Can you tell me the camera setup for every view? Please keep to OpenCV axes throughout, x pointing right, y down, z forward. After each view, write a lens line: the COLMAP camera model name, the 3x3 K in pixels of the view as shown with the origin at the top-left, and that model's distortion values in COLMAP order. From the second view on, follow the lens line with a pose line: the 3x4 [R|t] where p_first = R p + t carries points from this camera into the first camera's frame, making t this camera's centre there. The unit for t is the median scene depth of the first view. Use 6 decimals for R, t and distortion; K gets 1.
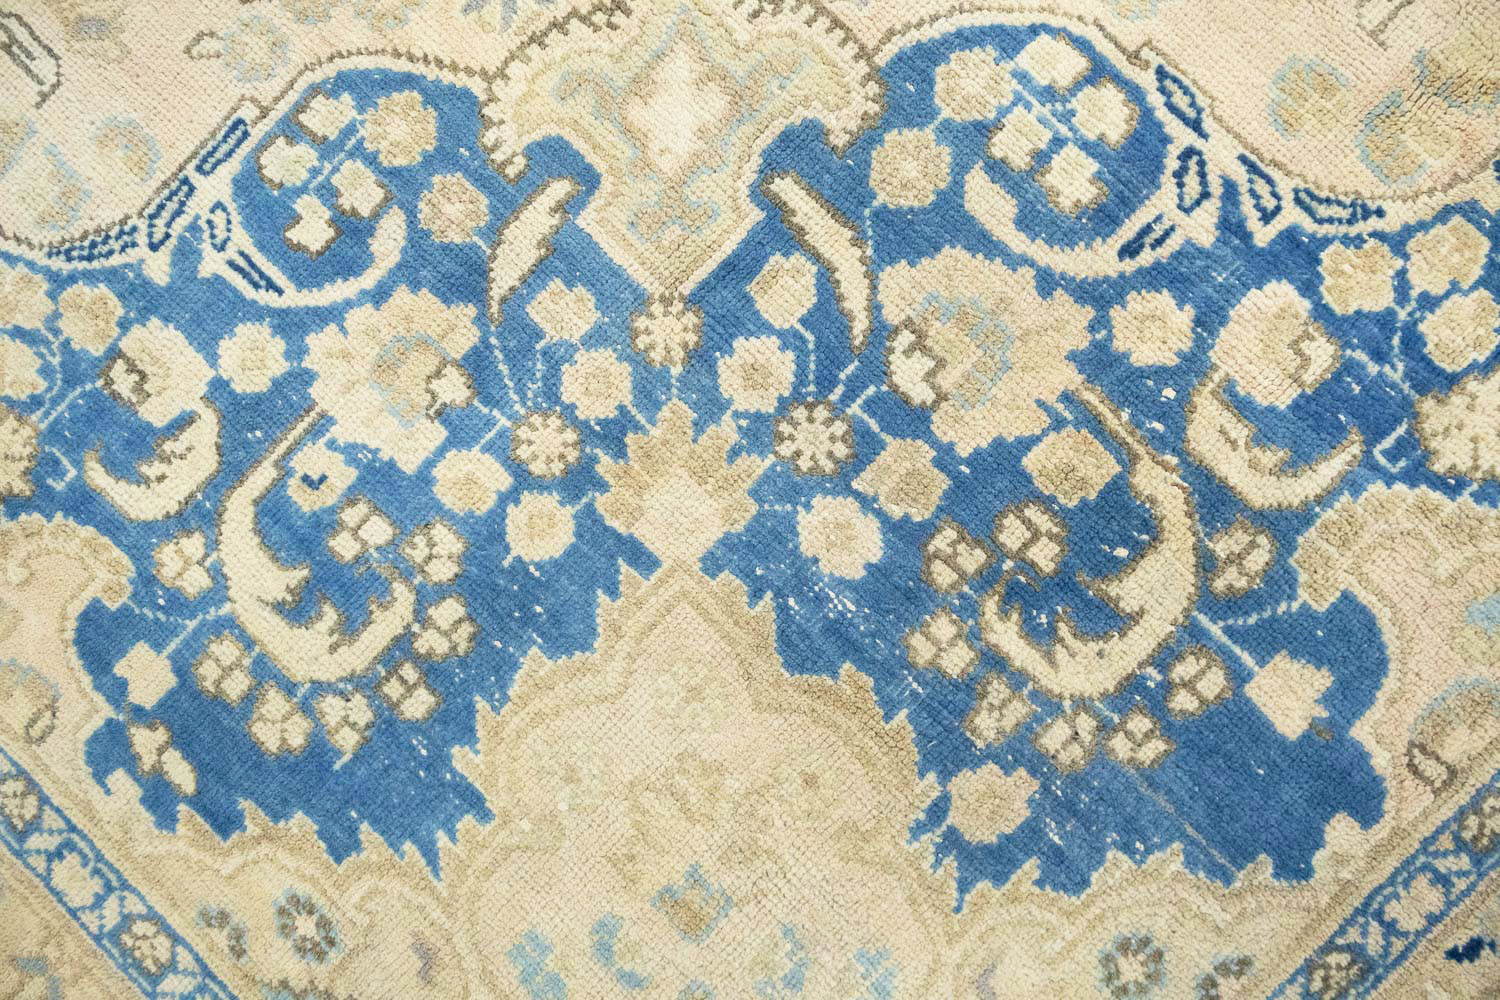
lens RADIAL K [[1242.4, 0, 737.7], [0, 1242.4, 504.9], [0, 0, 1]] dist [-0.003718, 0.002019]
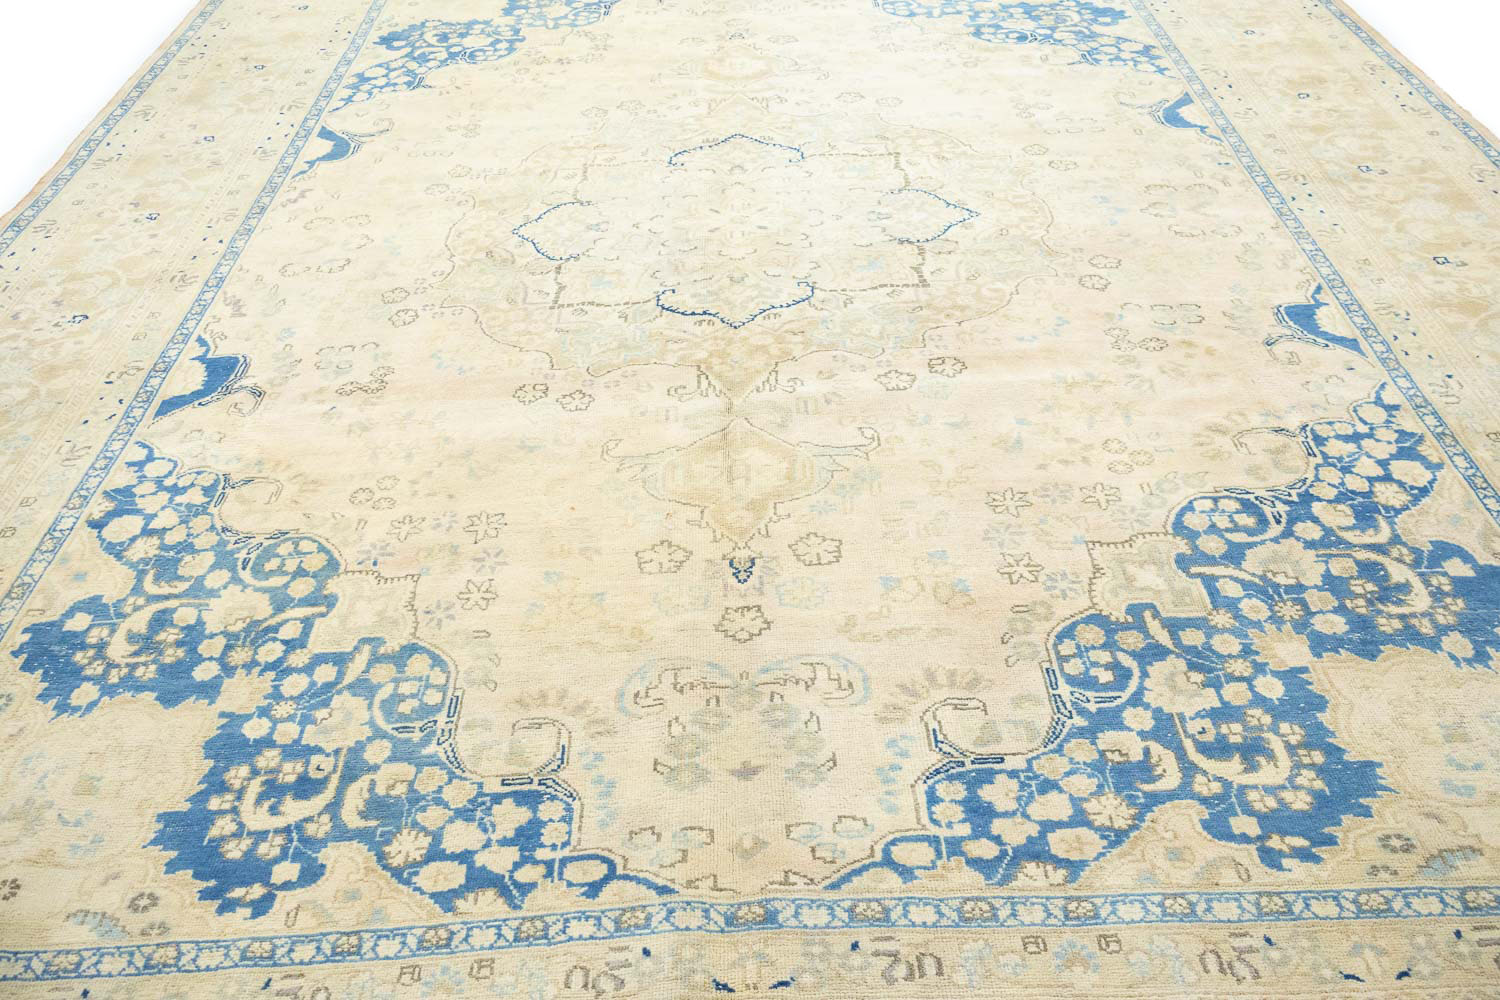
lens RADIAL K [[1242.4, 0, 737.7], [0, 1242.4, 504.9], [0, 0, 1]] dist [-0.003718, 0.002019]
pose [[0.706464, -0.405731, 0.579905, -2.121156], [0.706633, 0.450336, -0.545772, 0.440332], [-0.039716, 0.795349, 0.604850, -0.683523]]
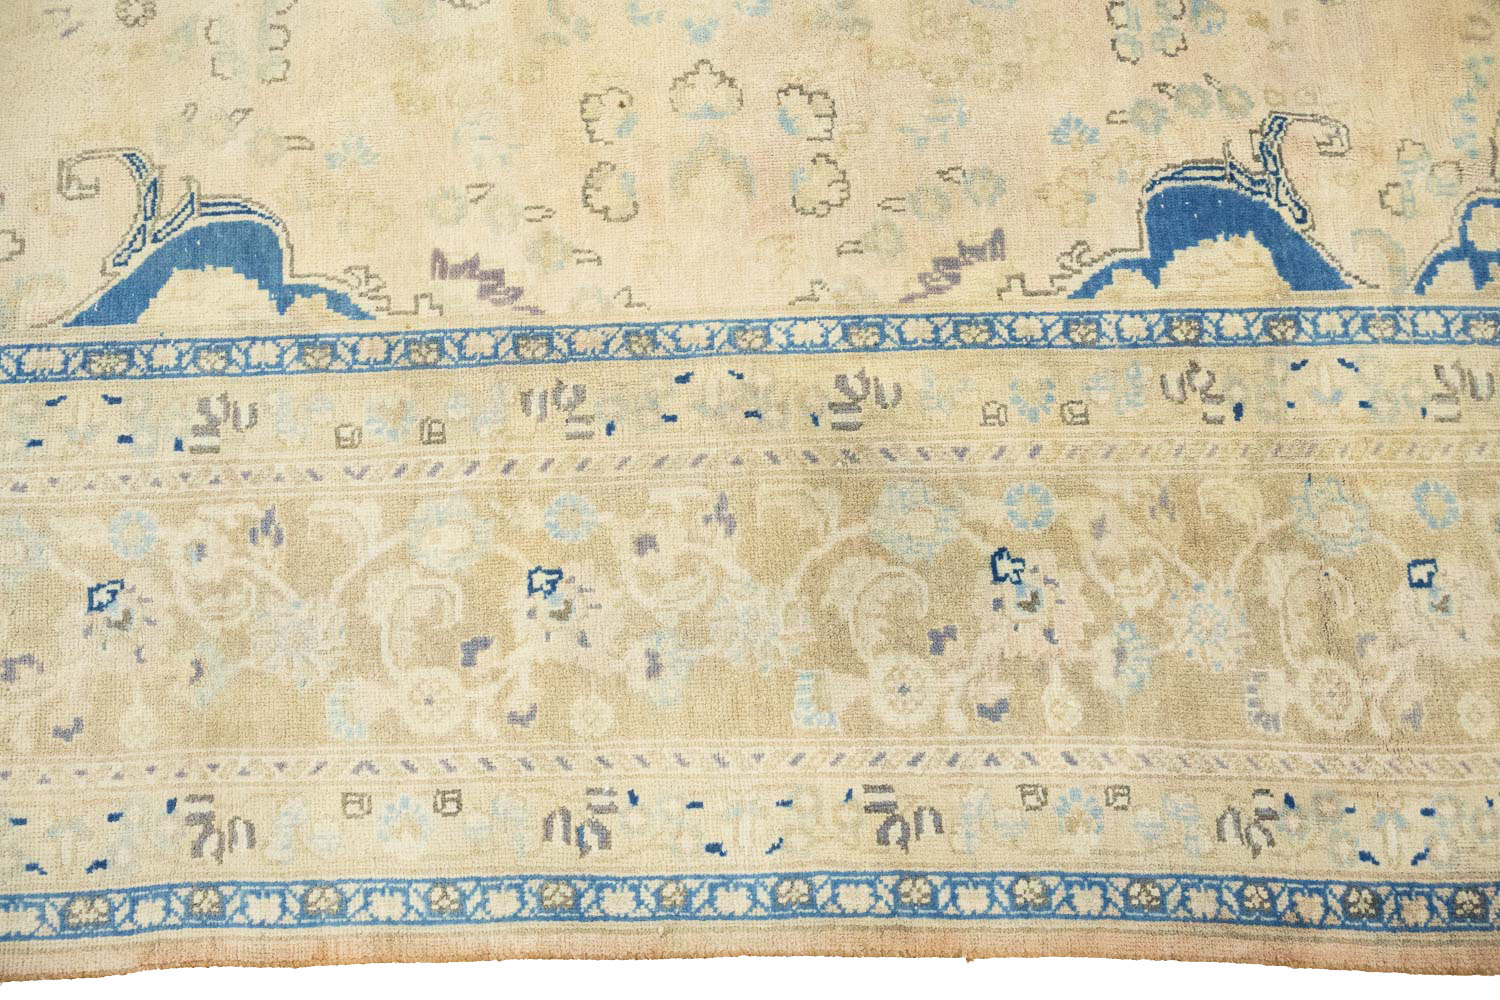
lens RADIAL K [[1242.4, 0, 737.7], [0, 1242.4, 504.9], [0, 0, 1]] dist [-0.003718, 0.002019]
pose [[-0.701938, -0.675012, 0.227248, -1.244437], [0.708258, -0.695215, 0.122663, -3.506060], [0.075187, 0.247052, 0.966081, -0.572678]]
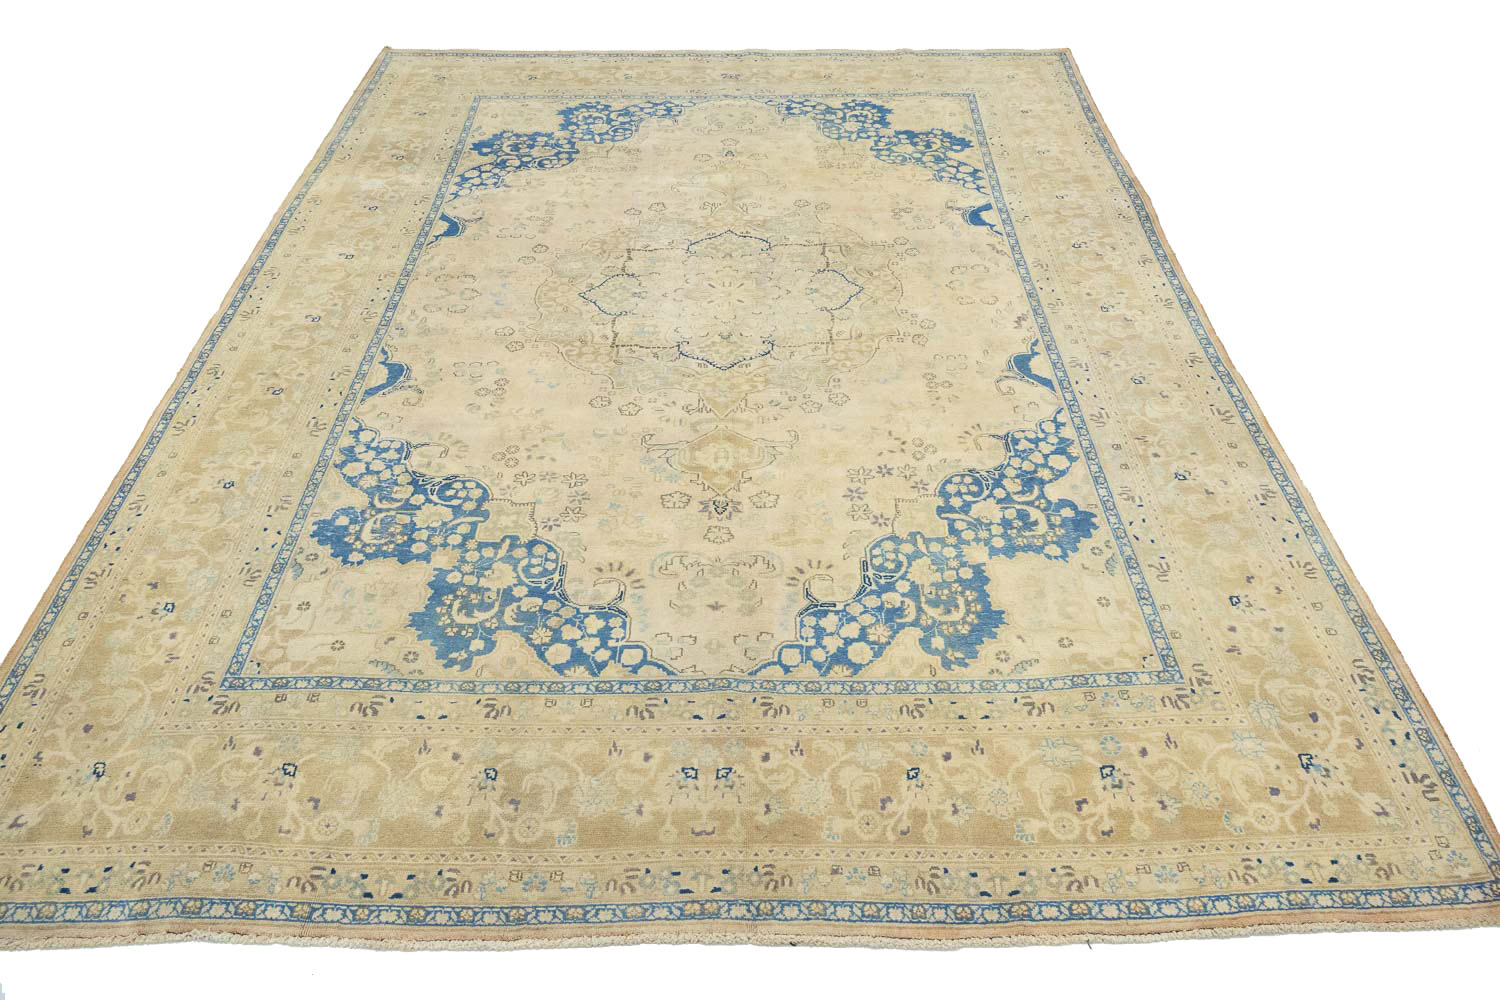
lens RADIAL K [[1242.4, 0, 737.7], [0, 1242.4, 504.9], [0, 0, 1]] dist [-0.003718, 0.002019]
pose [[-0.712255, 0.520822, -0.470571, 4.073941], [-0.698315, -0.457910, 0.550159, -6.179213], [0.071056, 0.720460, 0.689846, -2.662384]]
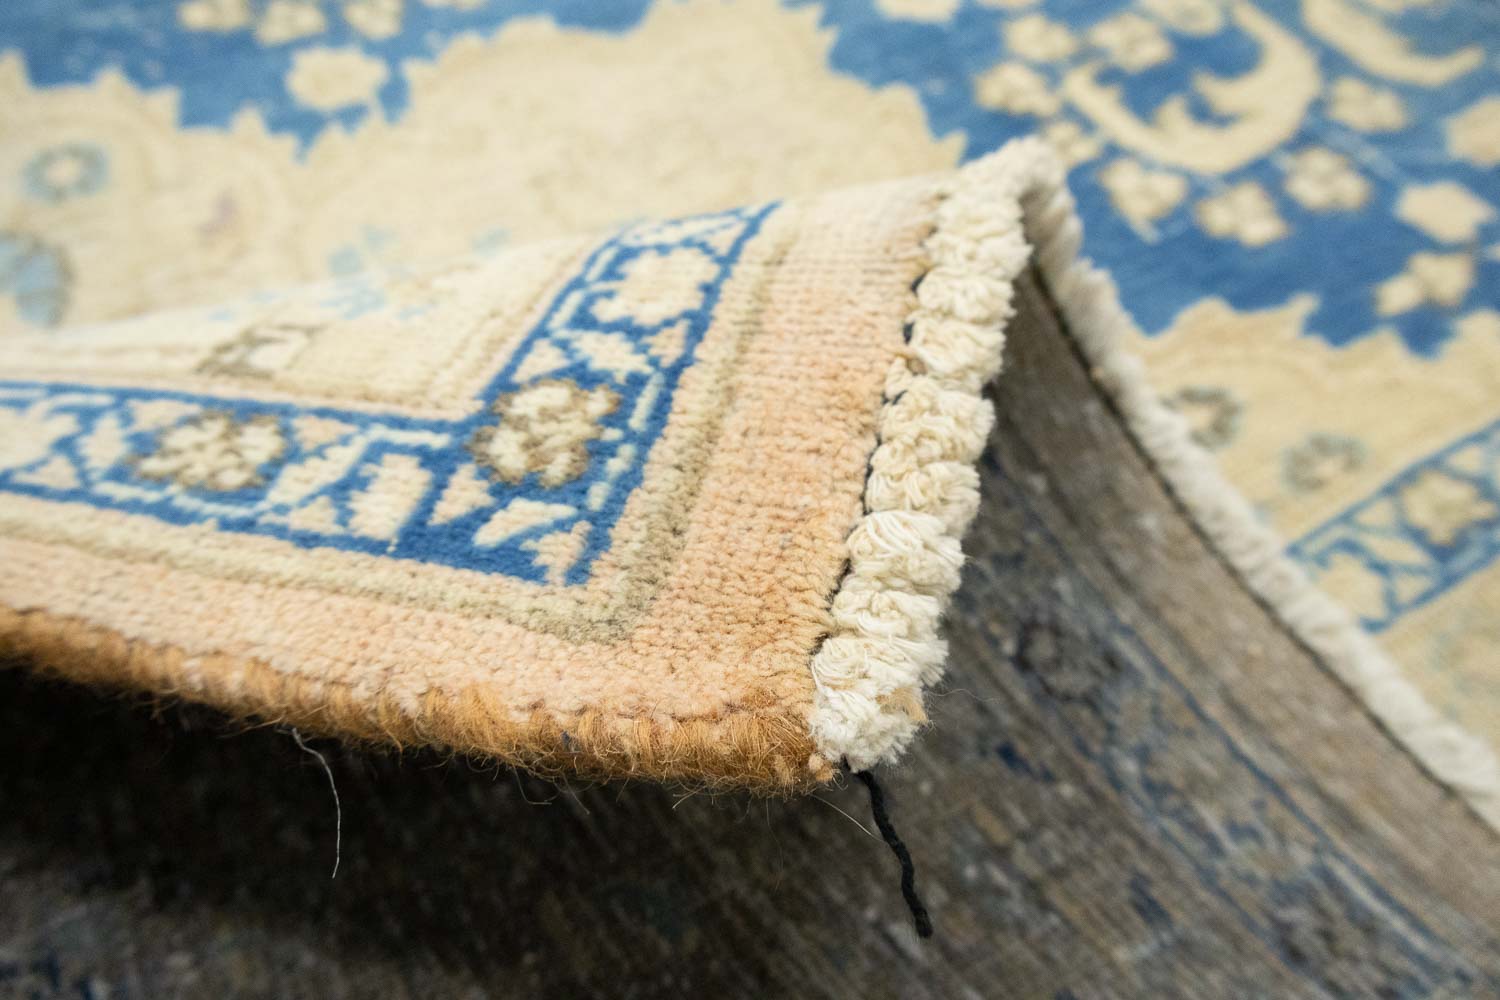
lens RADIAL K [[1229.2, 0, 740.9], [0, 1229.2, 539.1], [0, 0, 1]] dist [-0.012145, 0.004634]
pose [[0.282586, -0.738965, 0.611618, -2.372523], [0.958271, 0.246148, -0.145351, -1.225862], [-0.043139, 0.627170, 0.777687, 0.727692]]
